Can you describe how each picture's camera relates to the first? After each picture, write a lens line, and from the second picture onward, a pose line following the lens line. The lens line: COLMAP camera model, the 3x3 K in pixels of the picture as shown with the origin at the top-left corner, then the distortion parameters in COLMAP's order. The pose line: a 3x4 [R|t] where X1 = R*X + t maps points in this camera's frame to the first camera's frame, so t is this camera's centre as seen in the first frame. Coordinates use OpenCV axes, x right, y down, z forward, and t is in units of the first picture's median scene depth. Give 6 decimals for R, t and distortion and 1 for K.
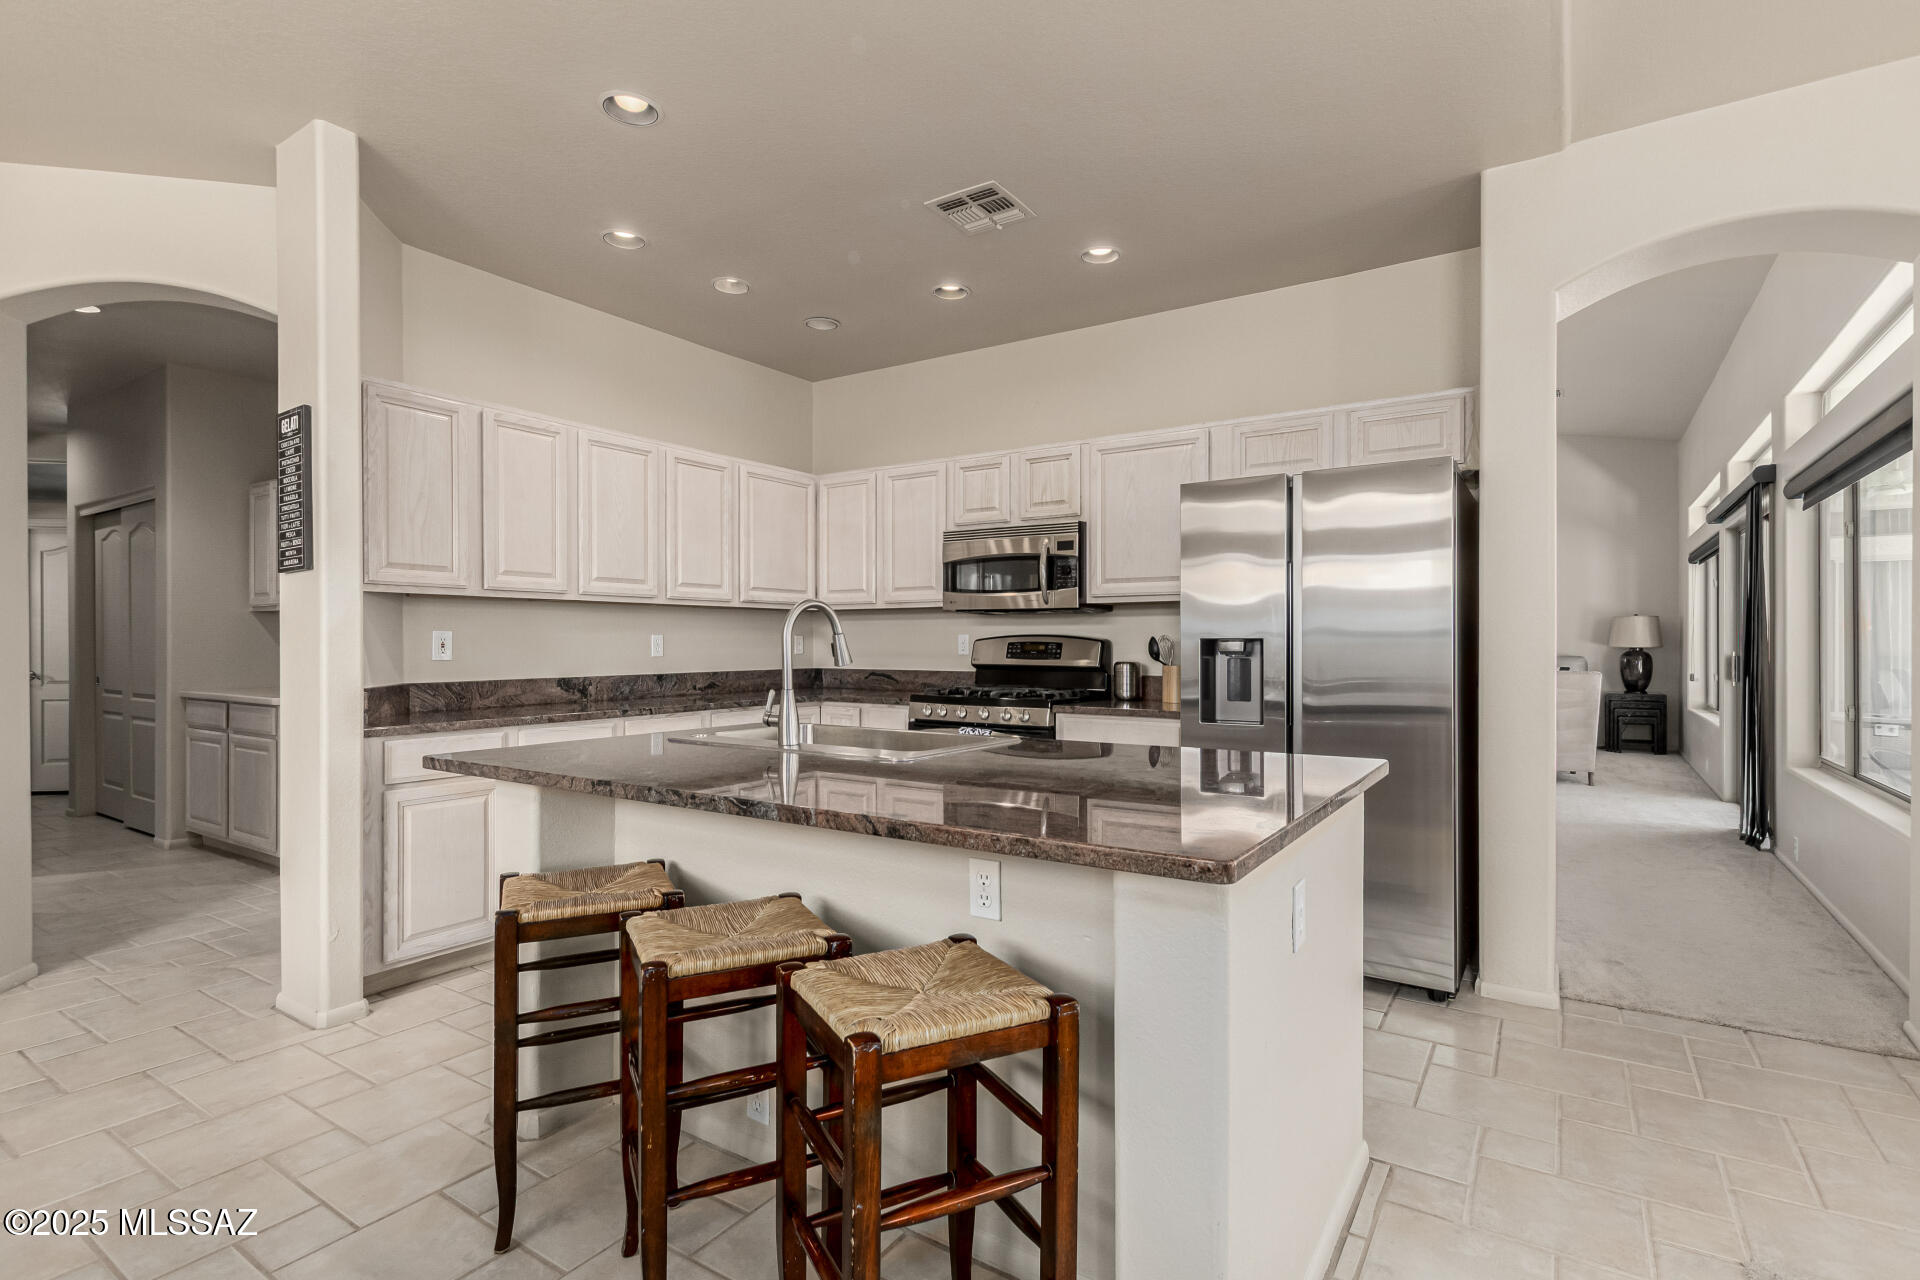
lens RADIAL K [[922.2, 0, 978.1], [0, 922.2, 641.6], [0, 0, 1]] dist [0.006811, -0.002714]
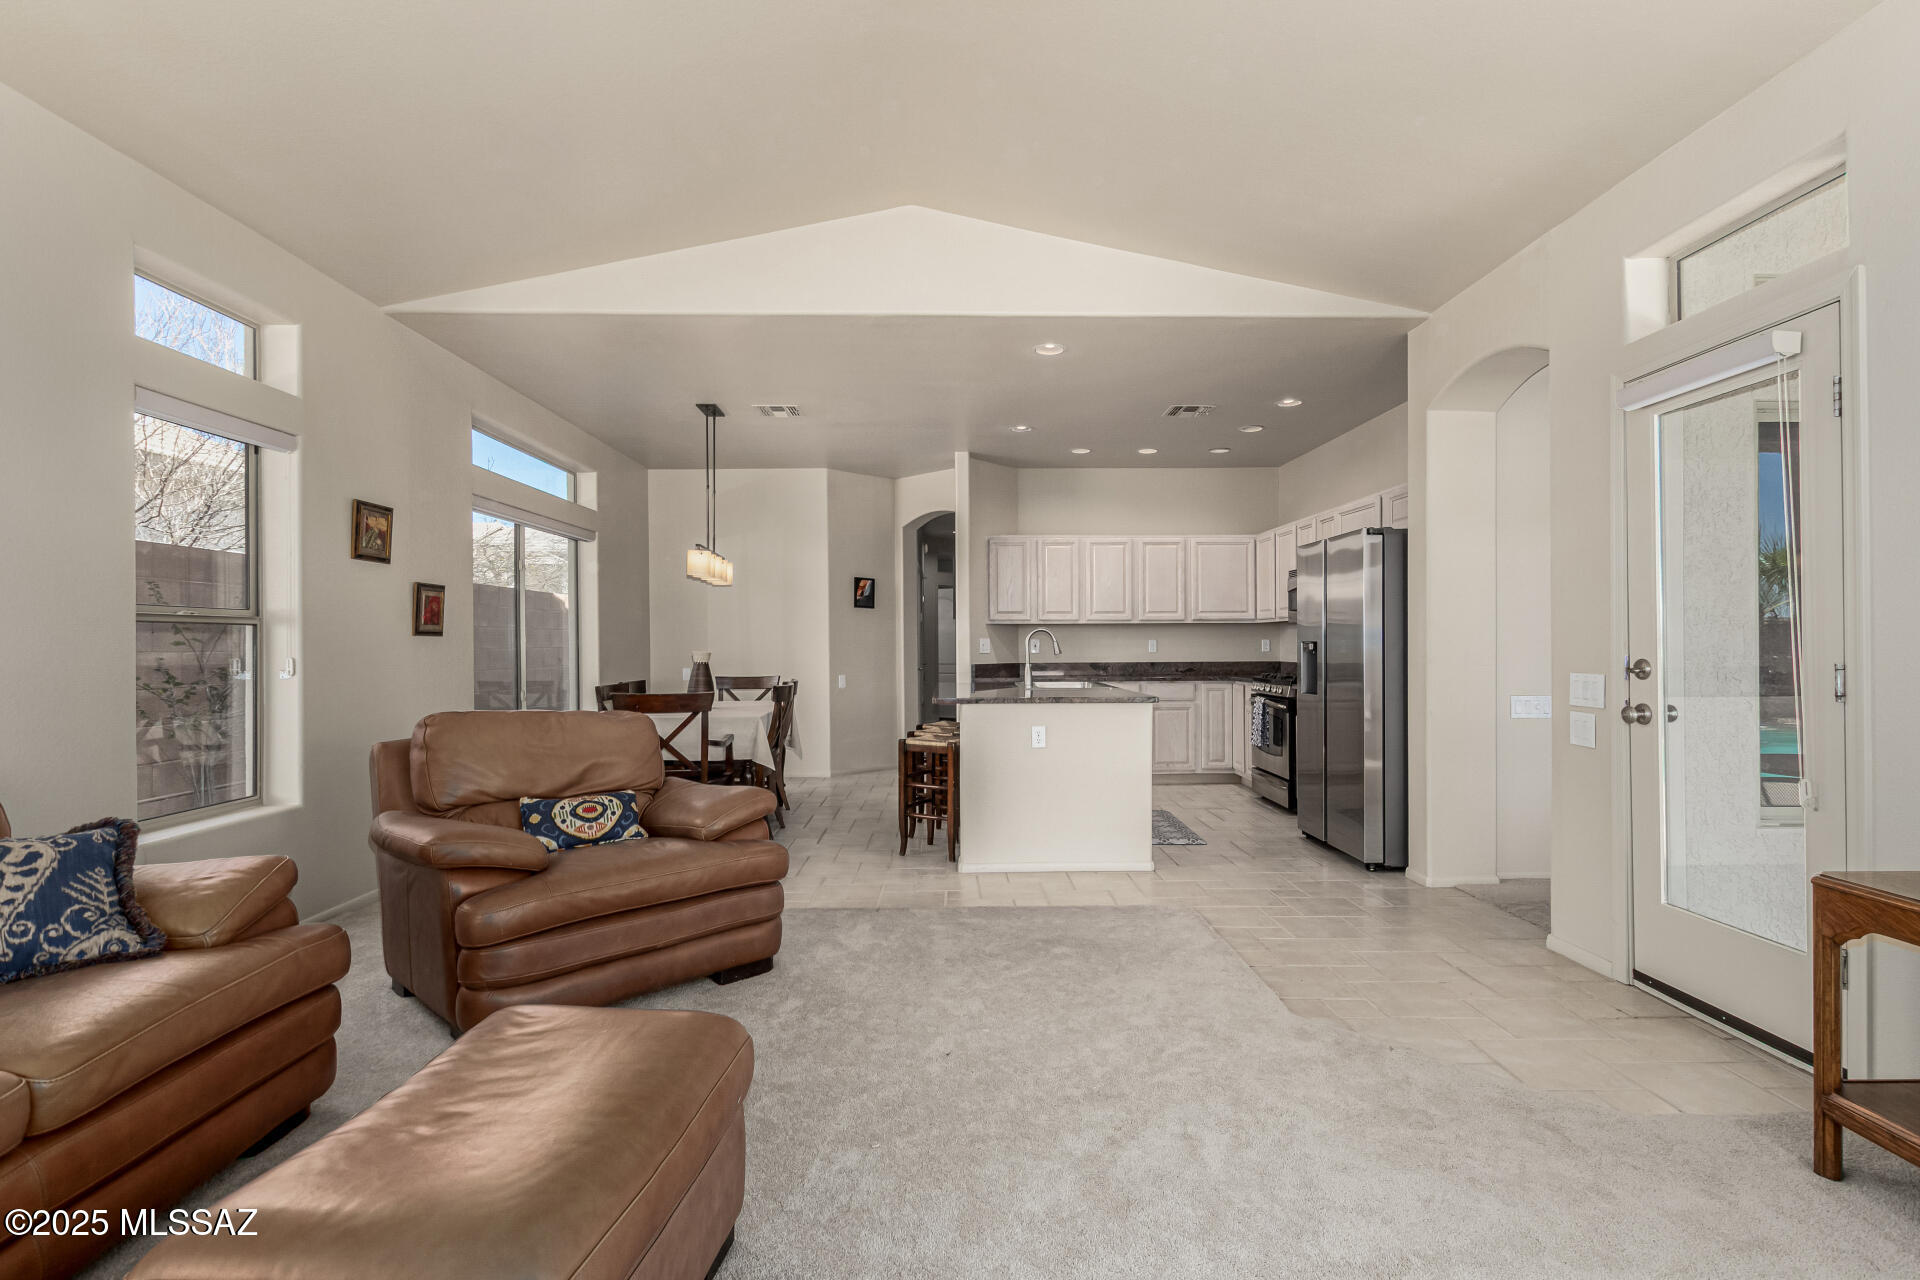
lens RADIAL K [[922.2, 0, 960.2], [0, 922.2, 649.5], [0, 0, 1]] dist [0.006811, -0.002714]
pose [[0.561239, 0.002630, -0.827649, 0.972148], [0.005194, 0.999964, 0.006700, -0.003116], [0.827637, -0.008059, 0.561206, -0.322574]]
